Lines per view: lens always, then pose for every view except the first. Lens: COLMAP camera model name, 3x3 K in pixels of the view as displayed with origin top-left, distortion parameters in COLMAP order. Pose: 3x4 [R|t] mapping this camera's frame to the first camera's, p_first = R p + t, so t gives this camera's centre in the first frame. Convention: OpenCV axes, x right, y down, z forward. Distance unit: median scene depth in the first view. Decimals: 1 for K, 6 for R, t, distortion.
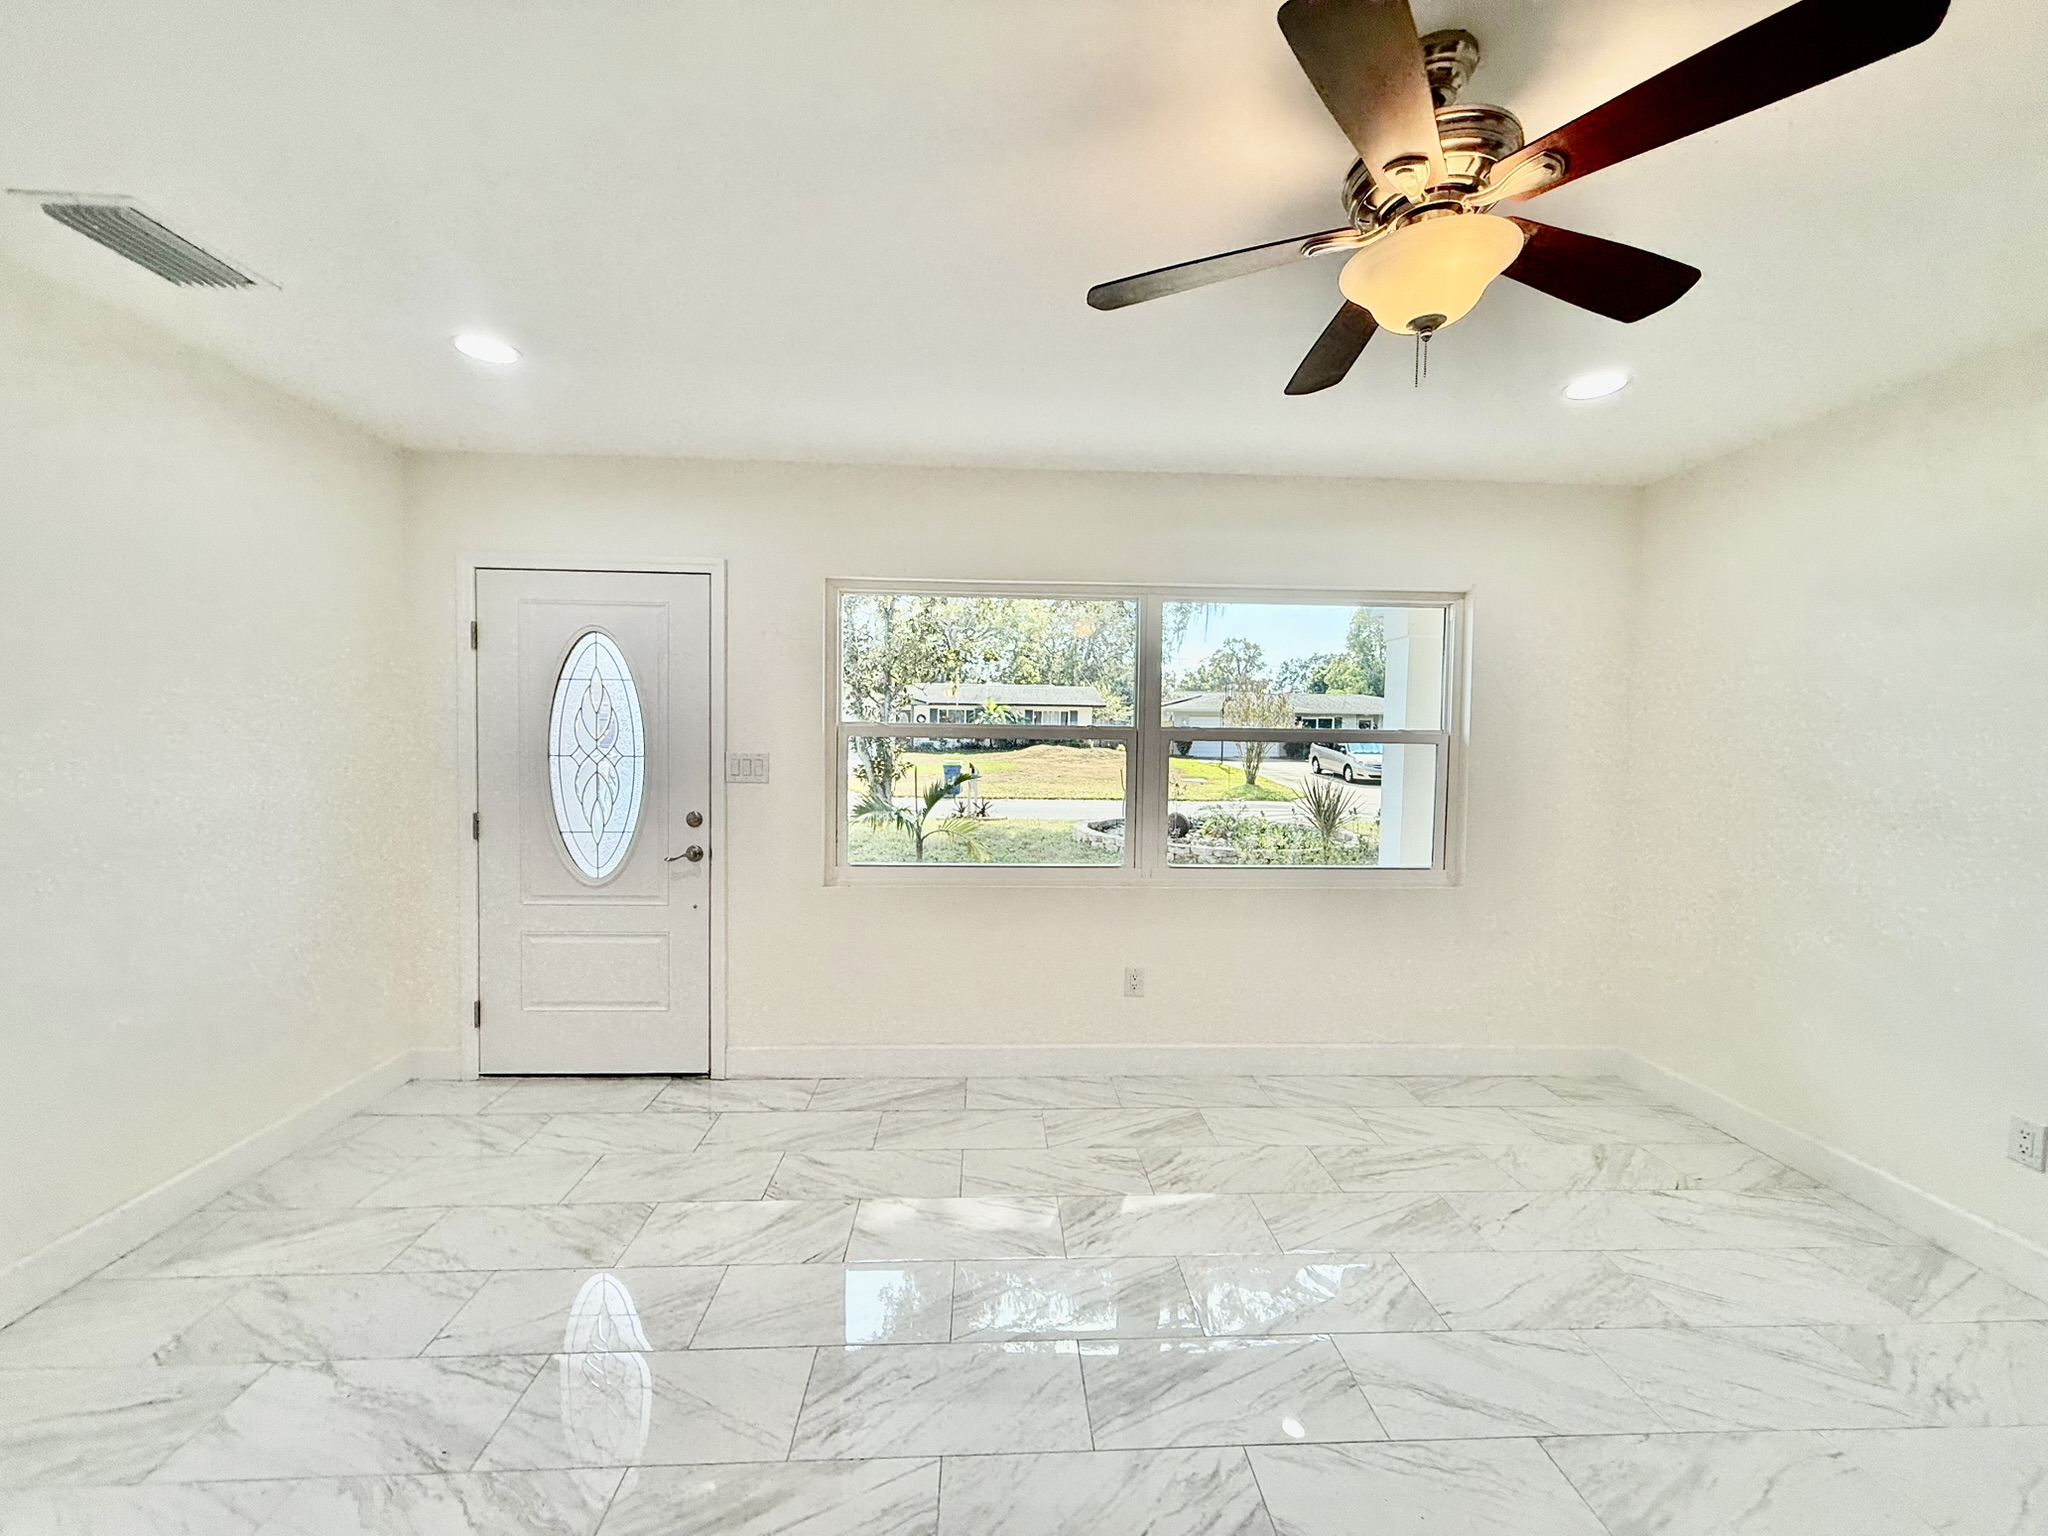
lens RADIAL K [[811.9, 0, 1024.0], [0, 811.9, 768.0], [0, 0, 1]] dist [-0.001838, -0.000265]
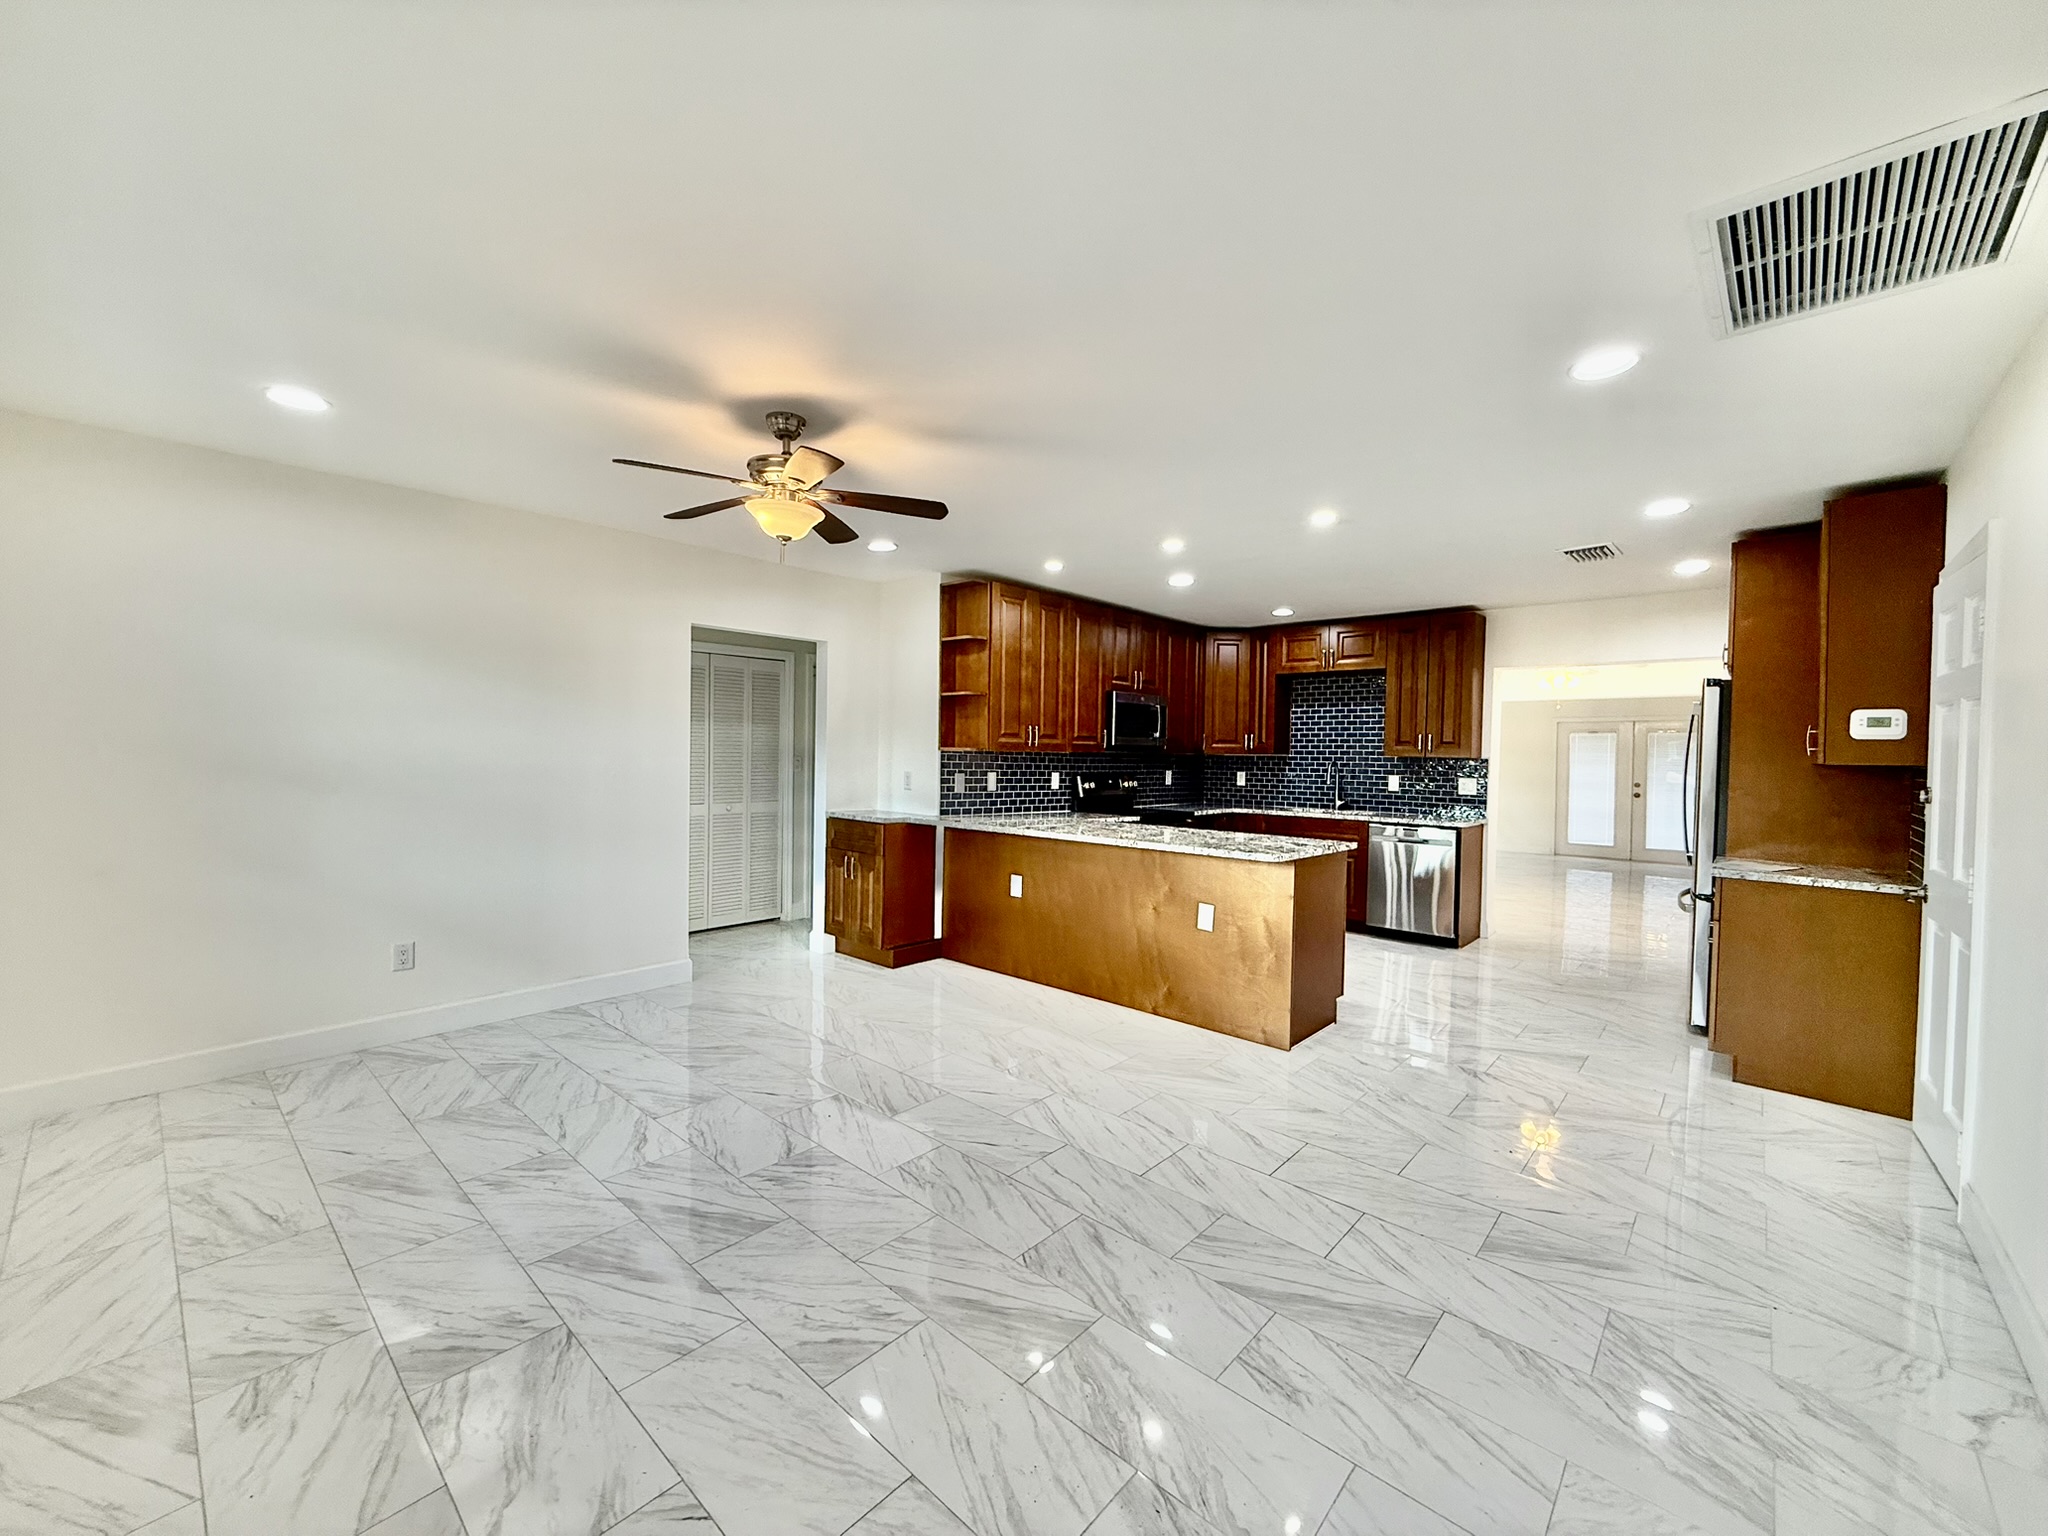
lens RADIAL K [[844.6, 0, 1024.0], [0, 844.6, 768.0], [0, 0, 1]] dist [-0.001775, -0.000258]
pose [[-0.713505, -0.040021, 0.699506, -0.658553], [0.000770, 0.998322, 0.057903, -0.028334], [-0.700650, 0.041852, -0.712277, 0.928448]]
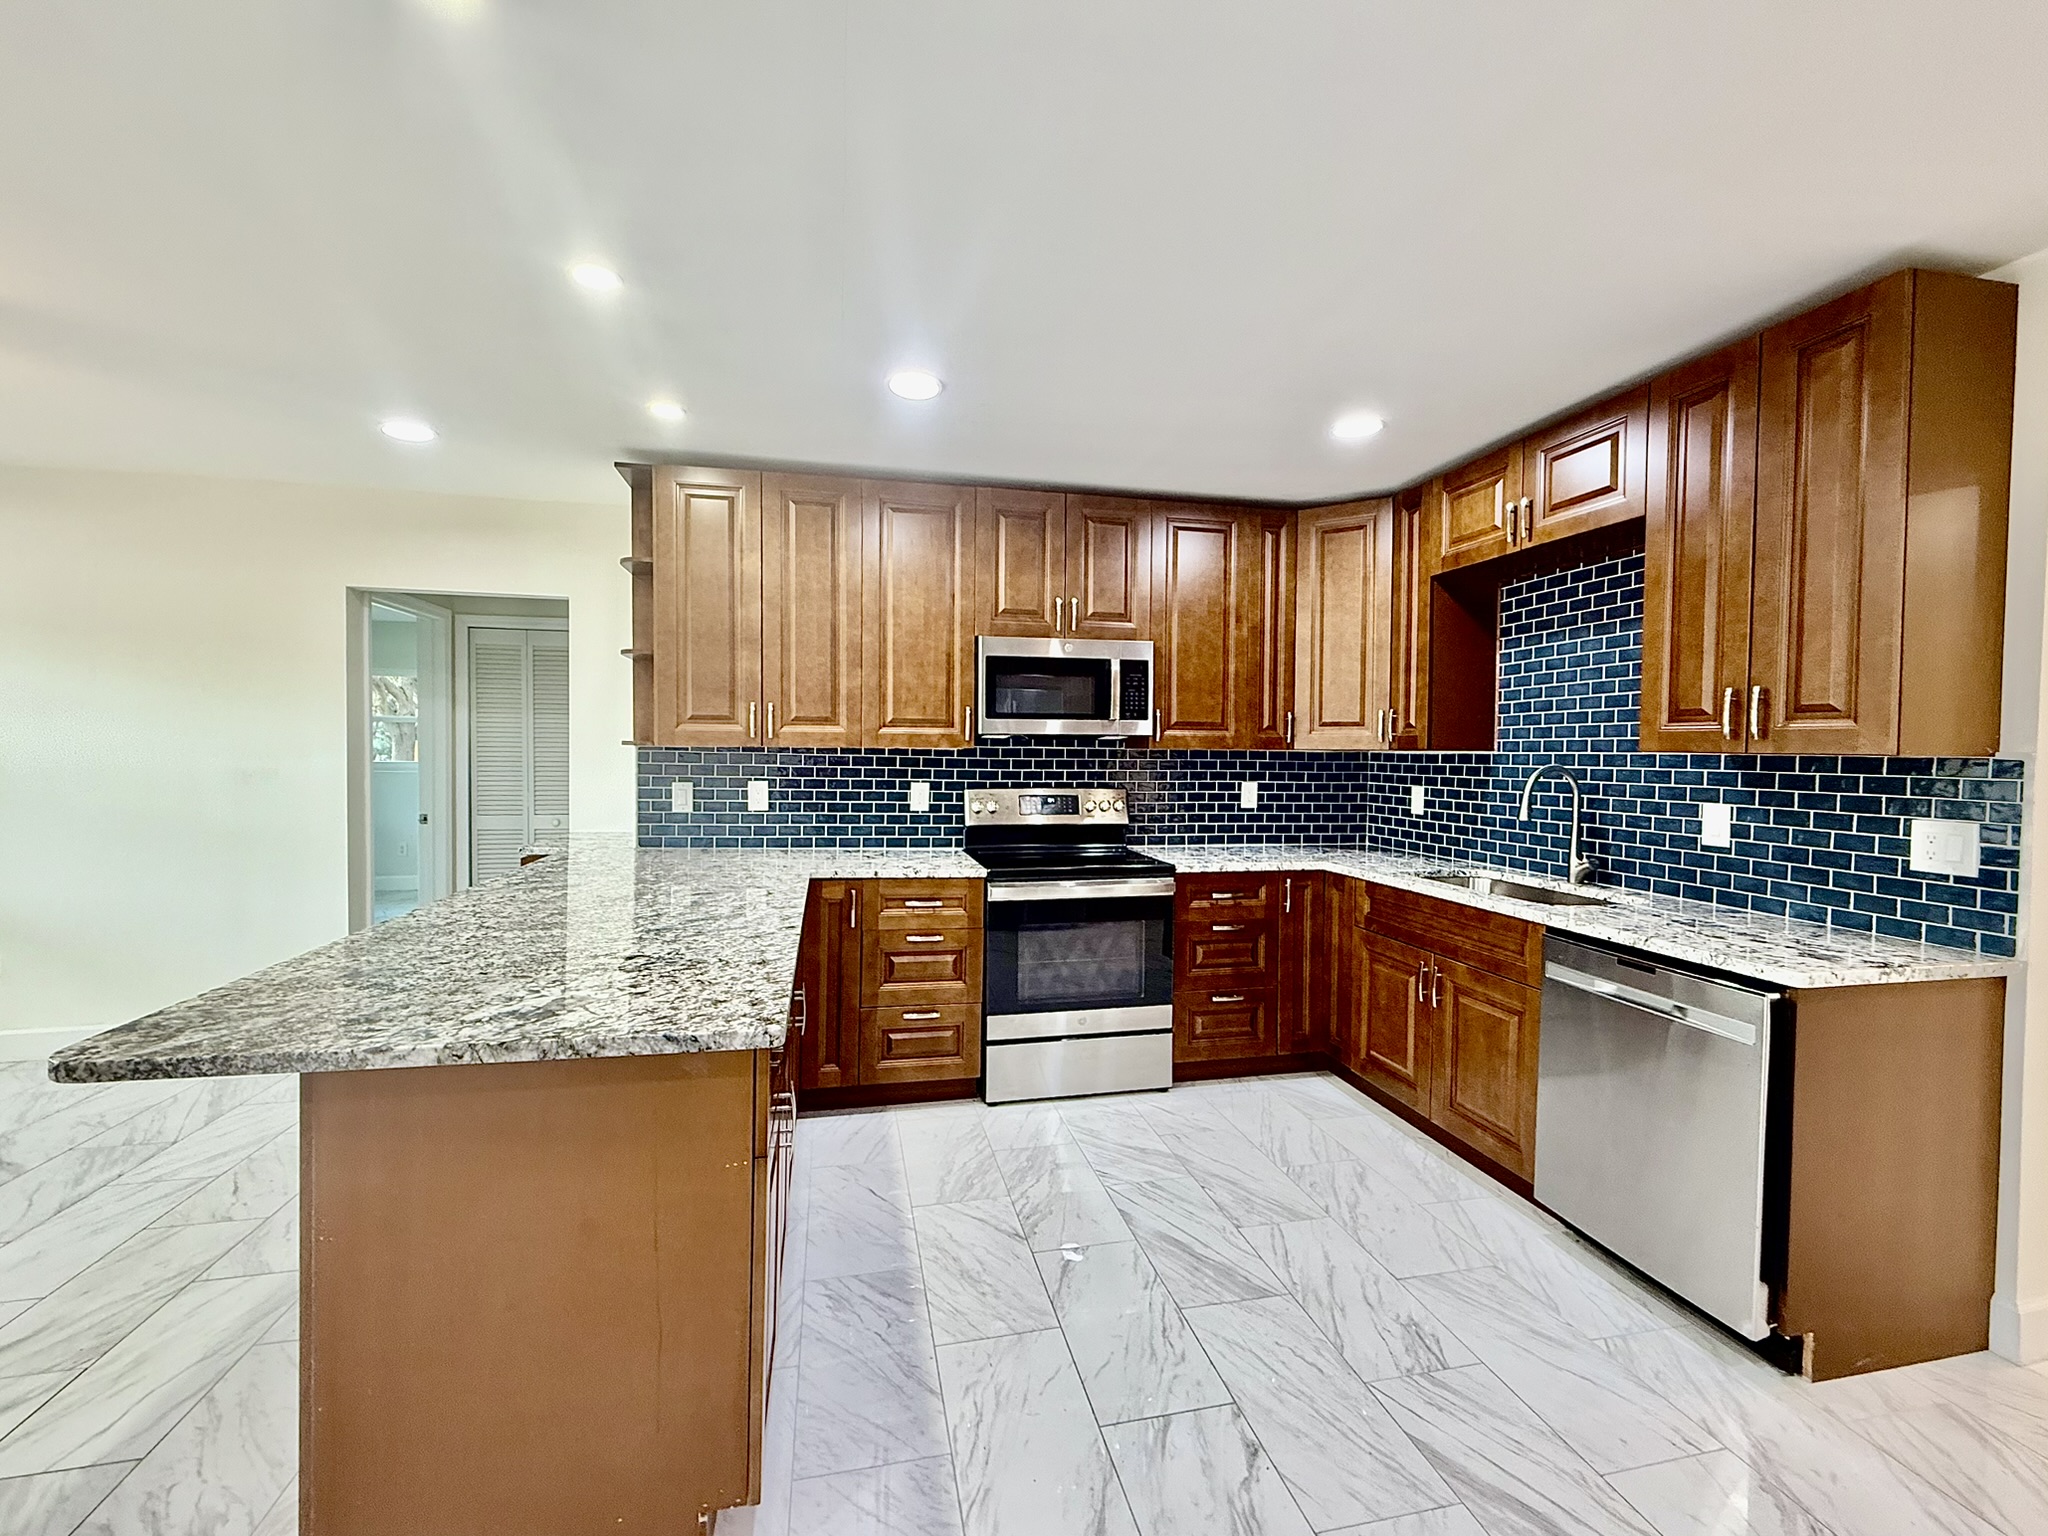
lens RADIAL K [[844.6, 0, 1024.0], [0, 844.6, 768.0], [0, 0, 1]] dist [-0.001775, -0.000258]
pose [[-0.170813, -0.040548, 0.984469, -0.501660], [0.026884, 0.998589, 0.045794, 0.028151], [-0.984937, 0.034288, -0.169482, -0.512893]]
